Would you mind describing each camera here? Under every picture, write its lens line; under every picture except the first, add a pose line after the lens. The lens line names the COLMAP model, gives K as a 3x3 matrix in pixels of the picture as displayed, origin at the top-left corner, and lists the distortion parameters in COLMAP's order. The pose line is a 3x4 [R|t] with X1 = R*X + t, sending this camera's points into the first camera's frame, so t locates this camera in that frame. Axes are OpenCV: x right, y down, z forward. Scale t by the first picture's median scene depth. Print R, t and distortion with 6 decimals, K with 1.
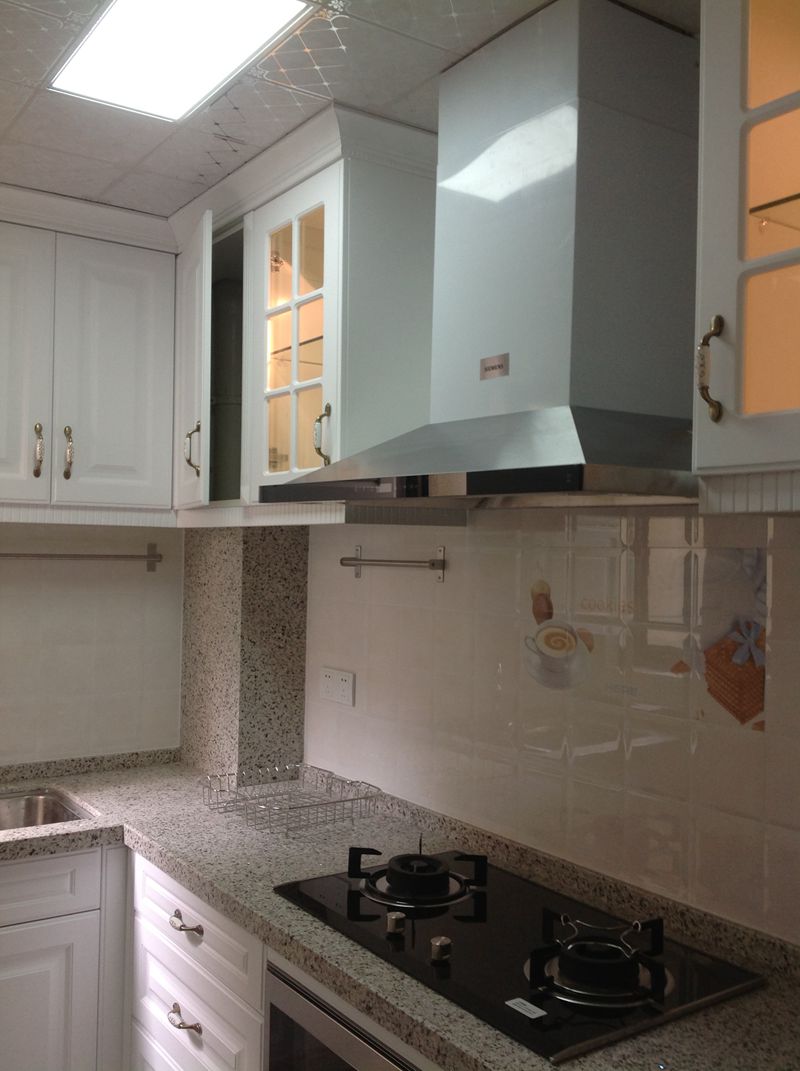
lens RADIAL K [[1006.4, 0, 400.8], [0, 1006.4, 533.9], [0, 0, 1]] dist [0.166578, -0.385458]
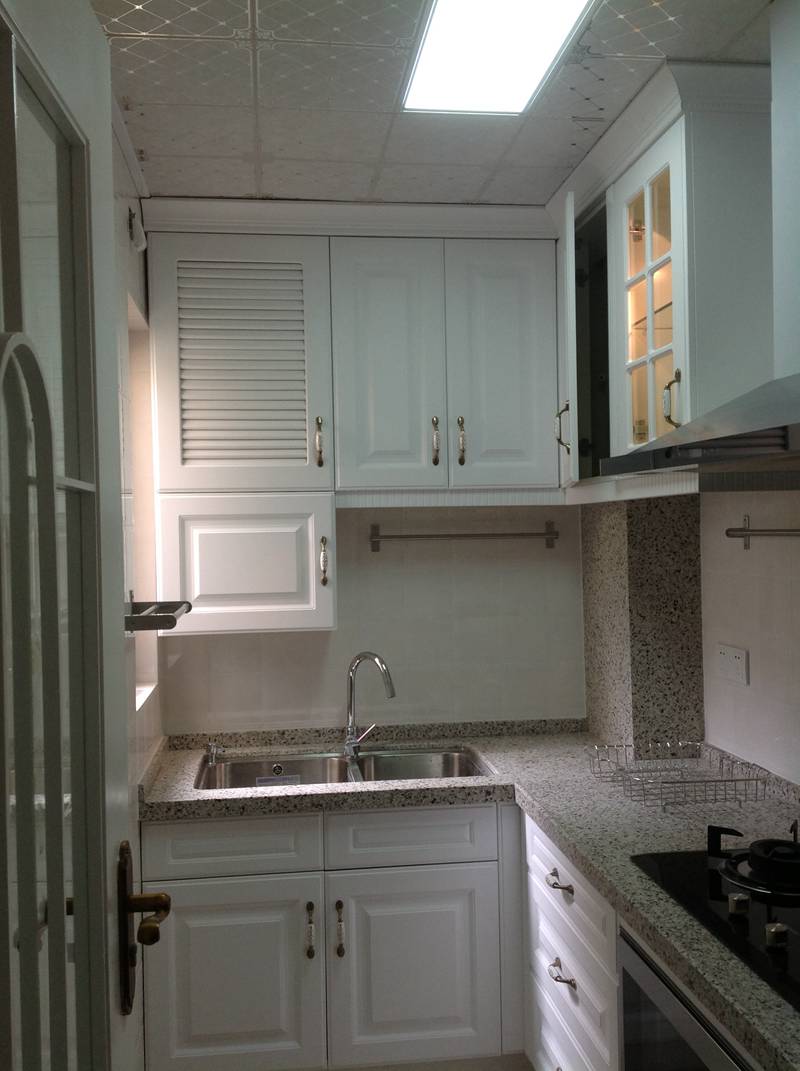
lens RADIAL K [[1011.7, 0, 400.0], [0, 1011.7, 535.5], [0, 0, 1]] dist [0.105229, -0.208249]
pose [[0.887556, -0.030980, -0.459657, 0.121673], [0.041083, 0.999084, 0.011991, 0.006417], [0.458864, -0.029527, 0.888016, 0.005606]]
